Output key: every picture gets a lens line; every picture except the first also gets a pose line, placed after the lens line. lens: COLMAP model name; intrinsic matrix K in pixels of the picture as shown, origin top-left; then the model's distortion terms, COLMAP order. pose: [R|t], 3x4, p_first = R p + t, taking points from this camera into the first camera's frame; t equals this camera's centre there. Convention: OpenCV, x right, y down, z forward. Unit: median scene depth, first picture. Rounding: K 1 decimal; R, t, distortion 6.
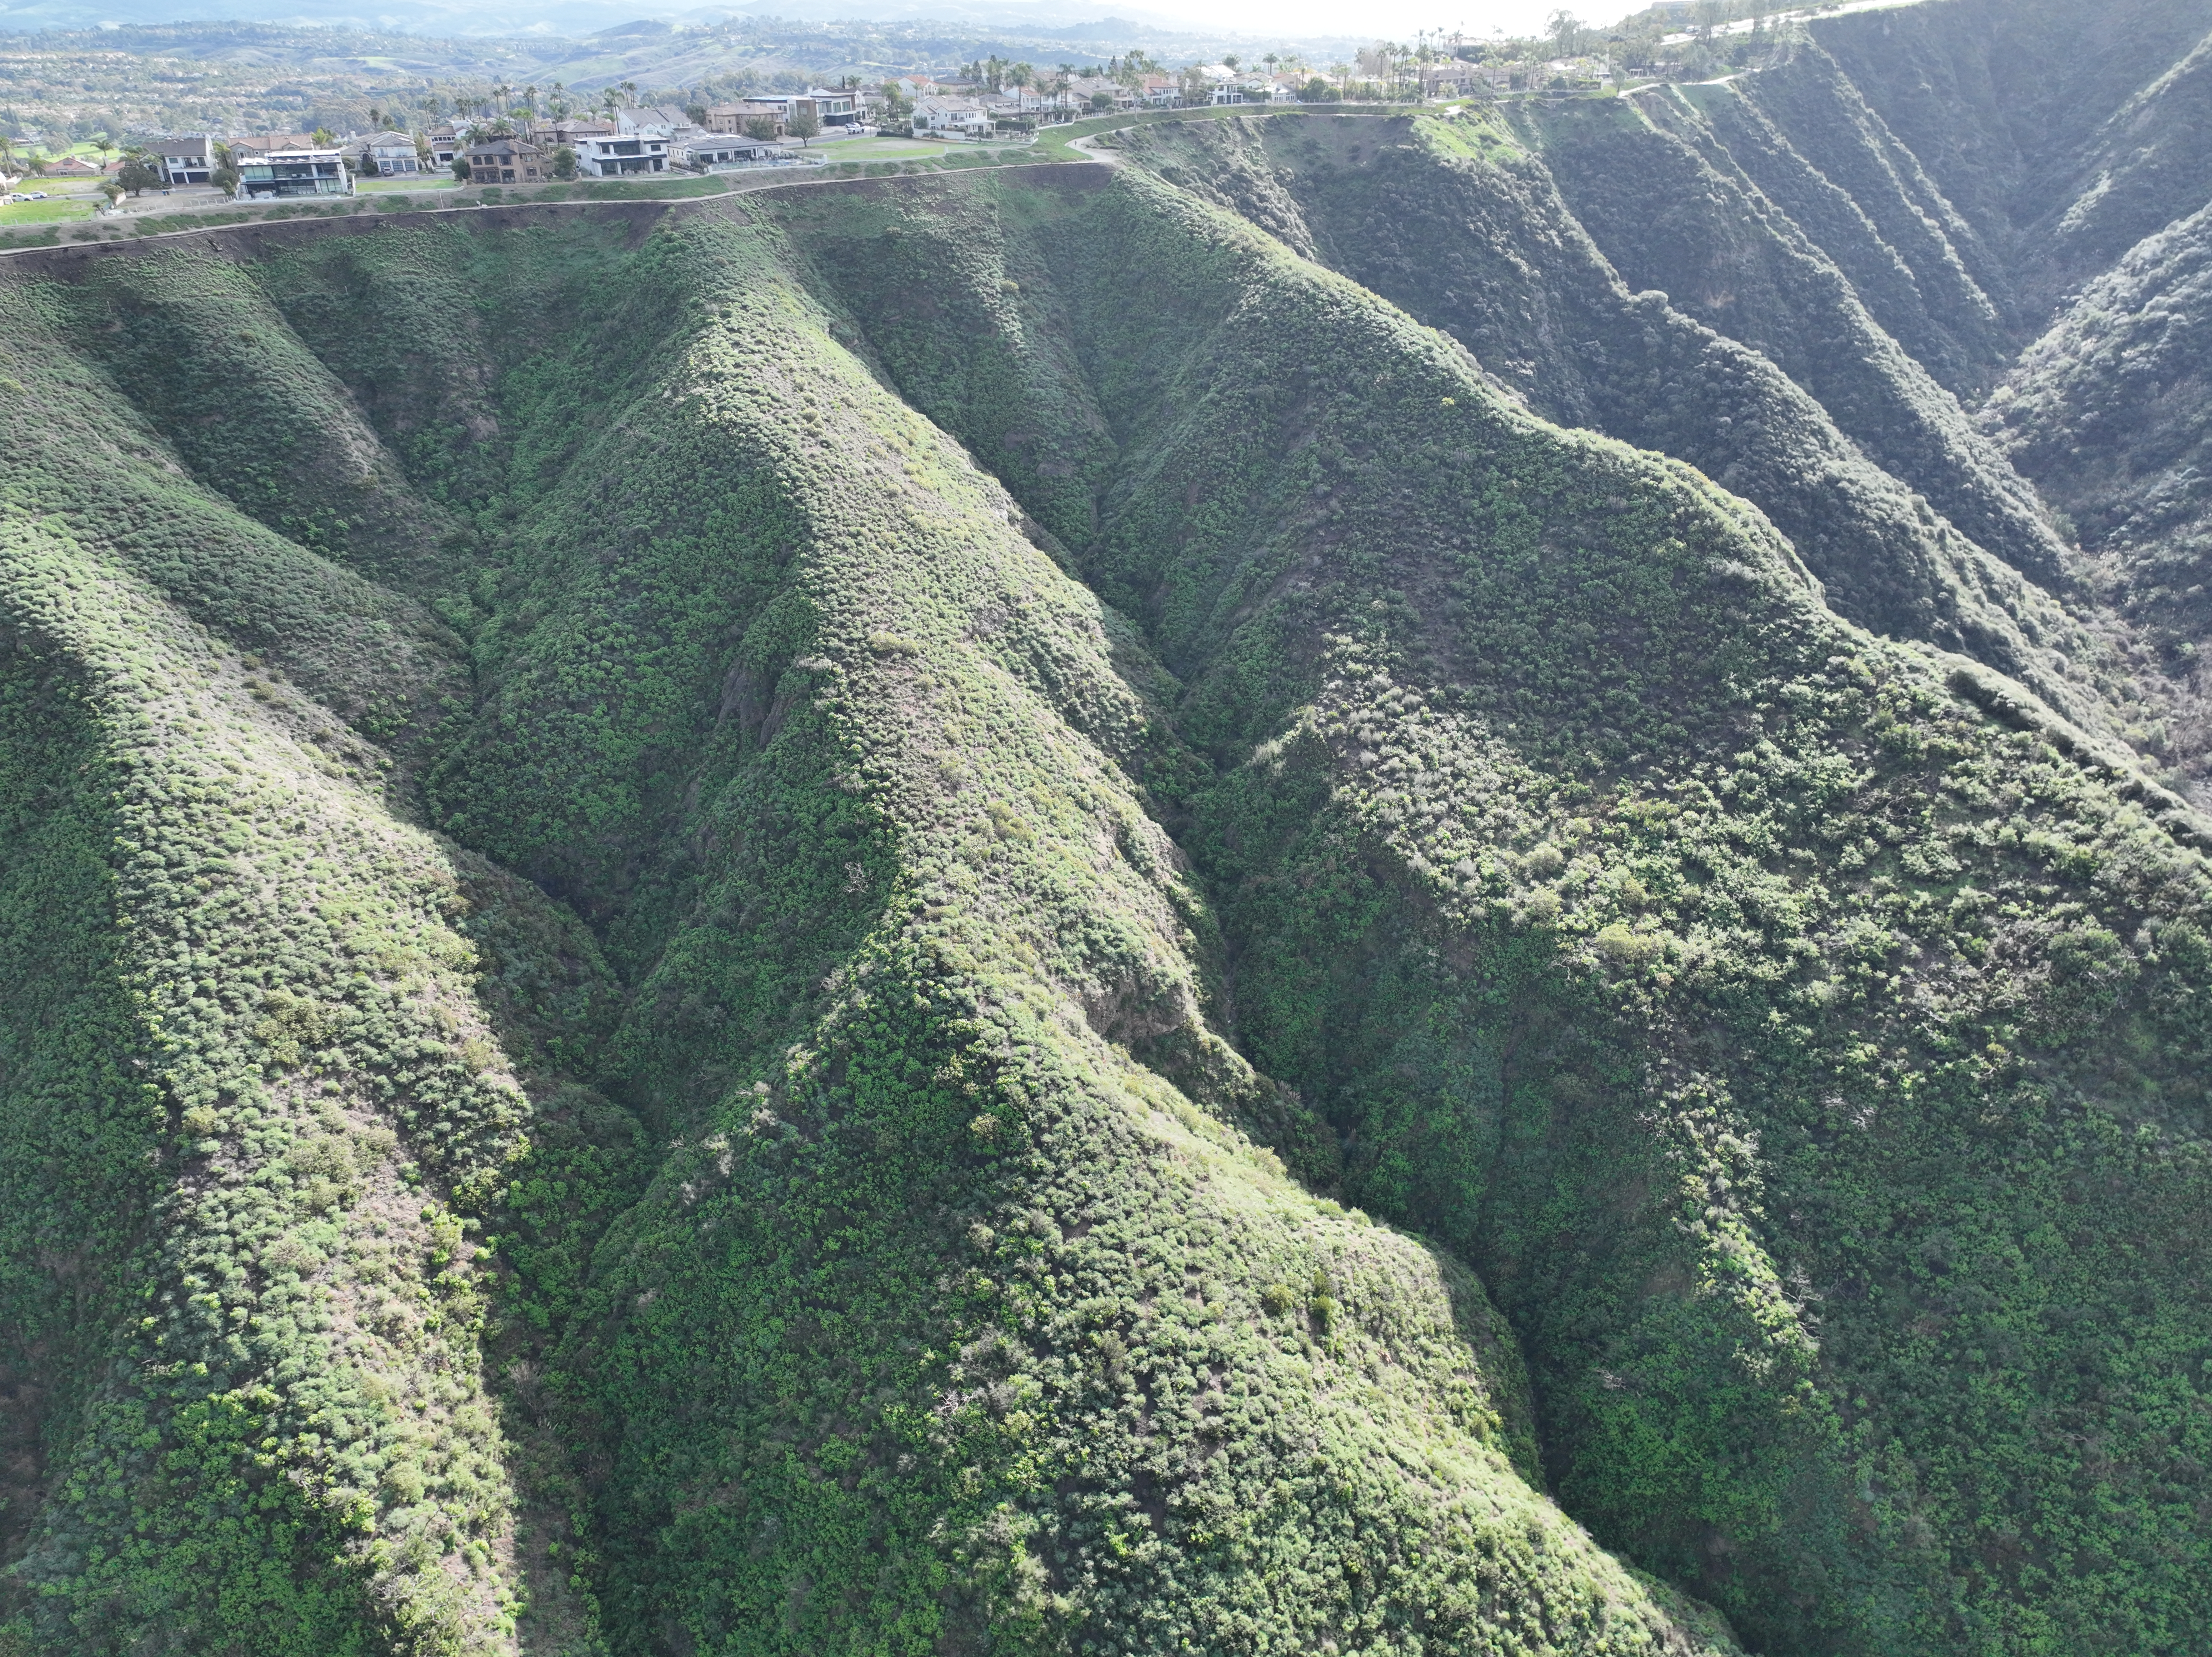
lens RADIAL K [[1560.1, 0, 1106.7], [0, 1560.1, 822.3], [0, 0, 1]] dist [0.001331, 0.014815]
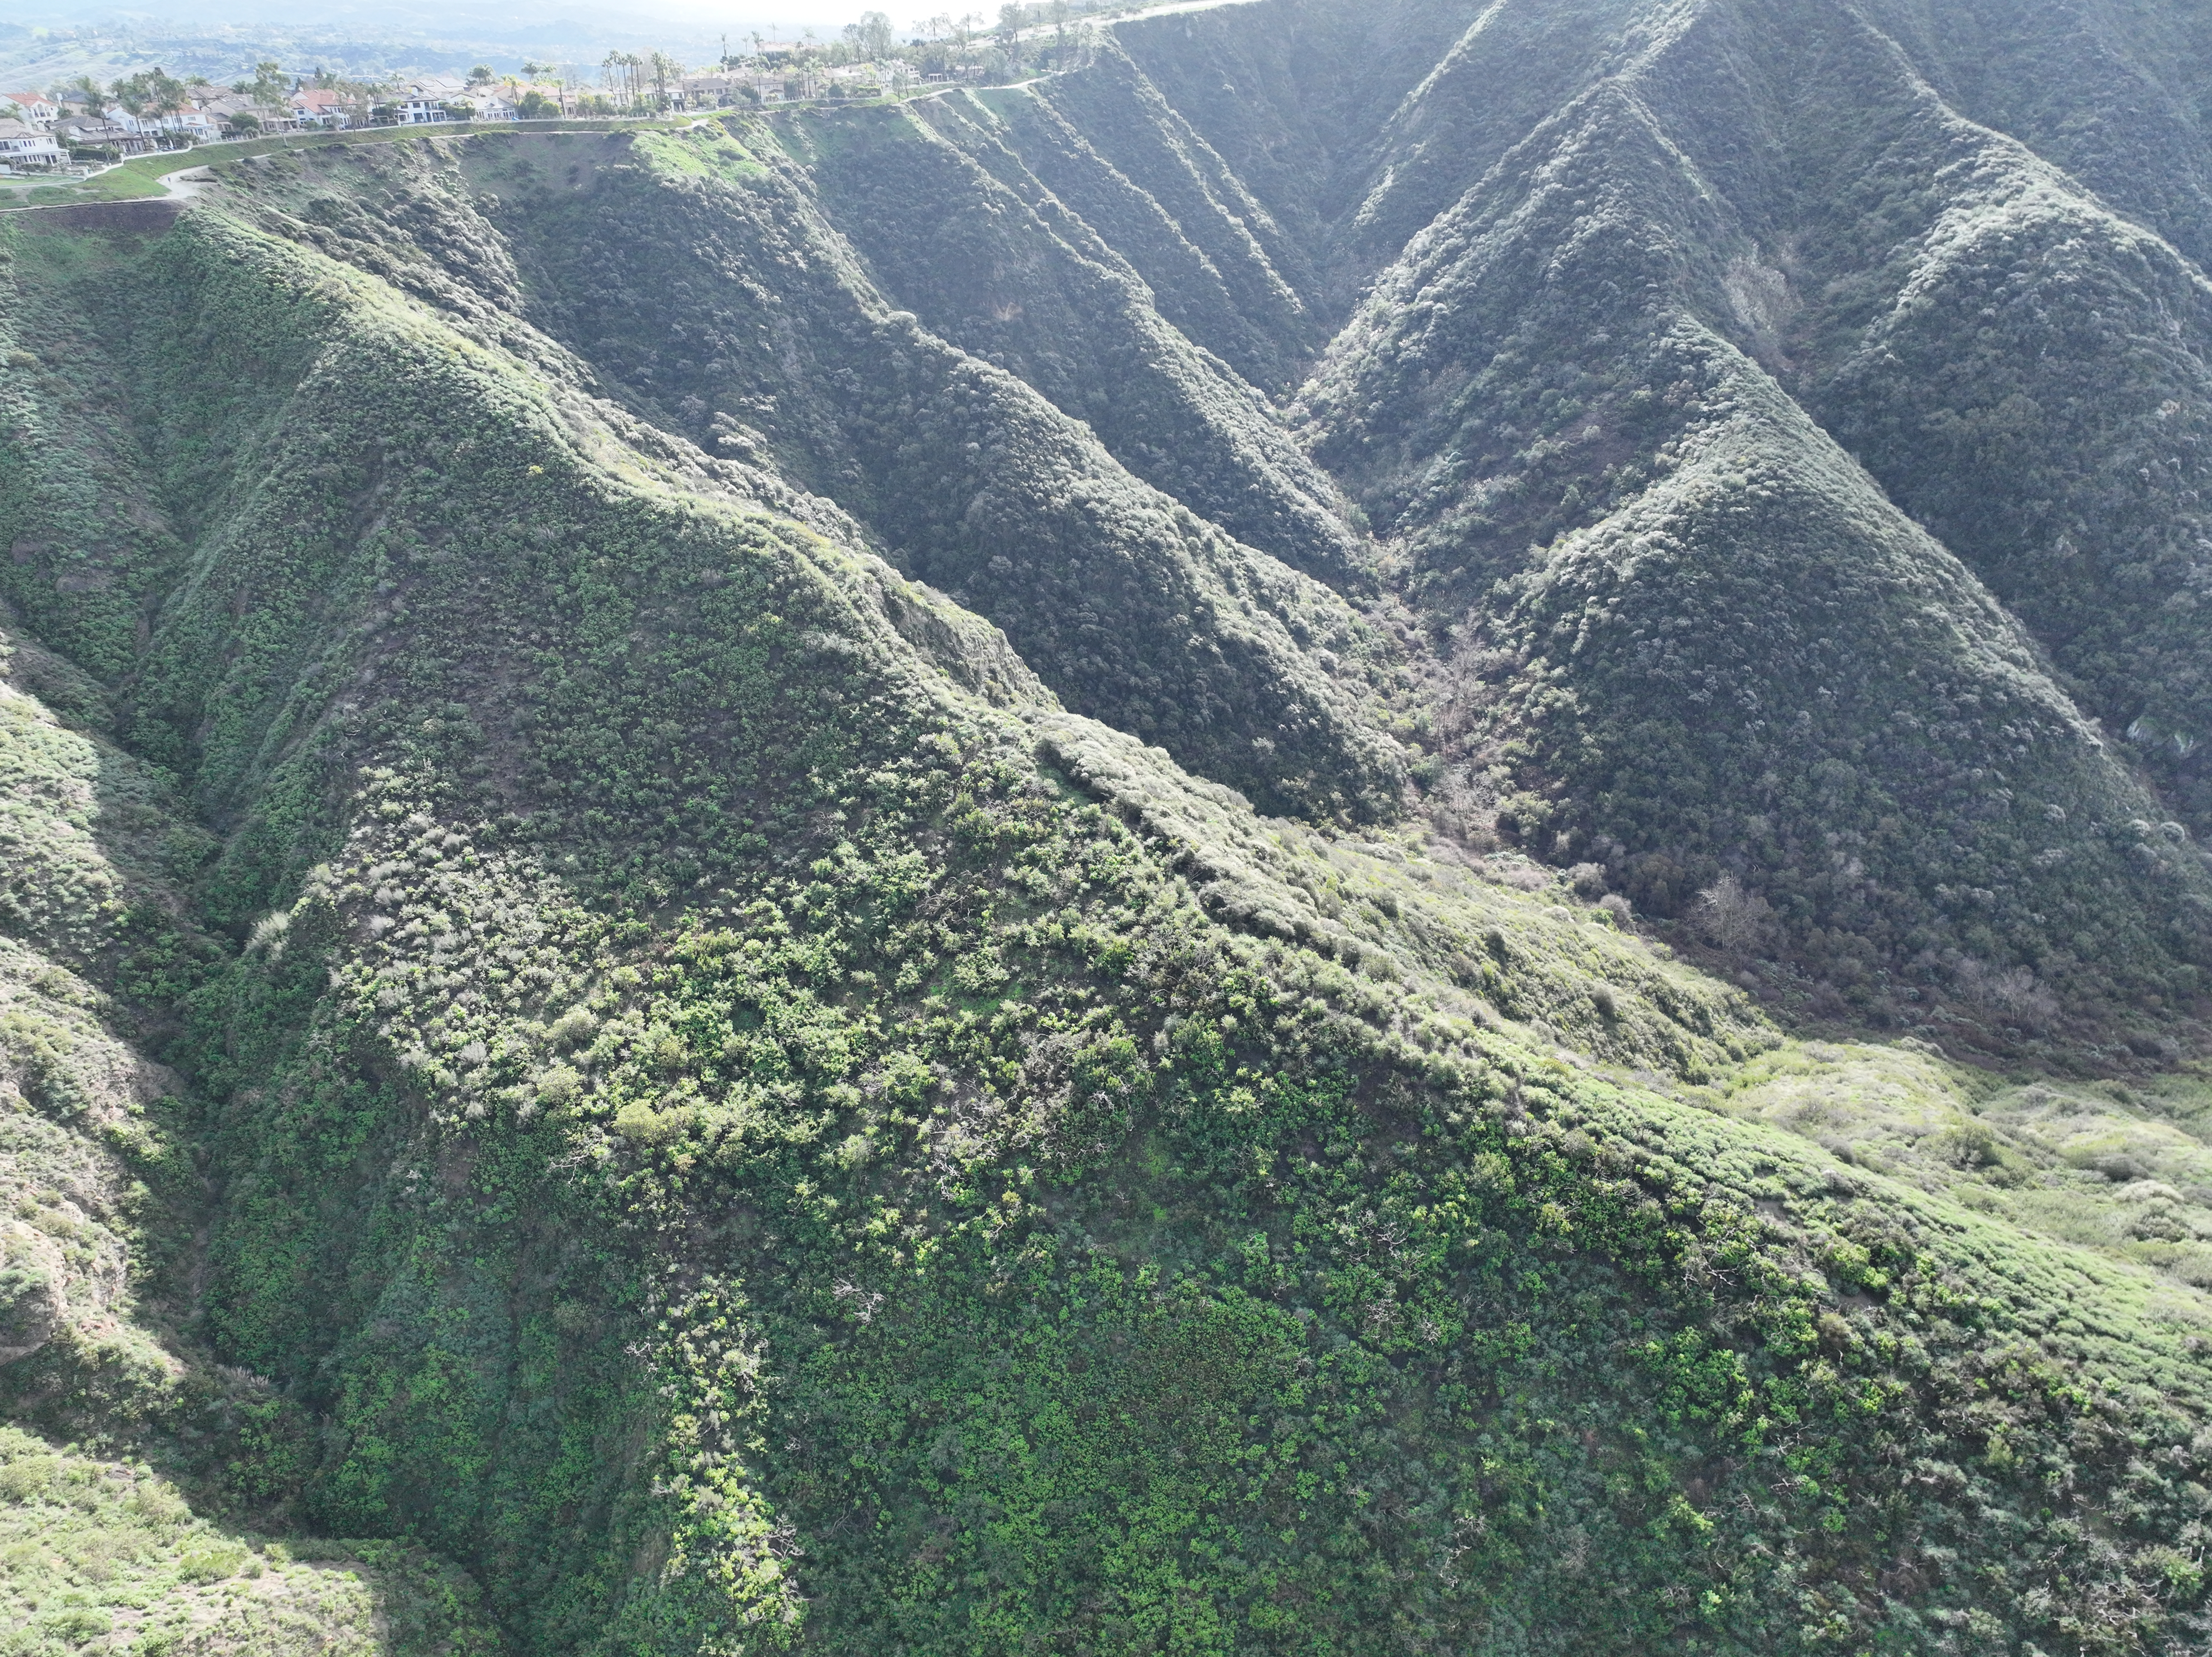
lens RADIAL K [[1560.1, 0, 1106.7], [0, 1560.1, 822.3], [0, 0, 1]] dist [0.001331, 0.014815]
pose [[0.960149, -0.134361, 0.245072, 0.361045], [0.134331, 0.990792, 0.016919, -0.060733], [-0.245088, 0.016676, 0.969357, 0.107038]]
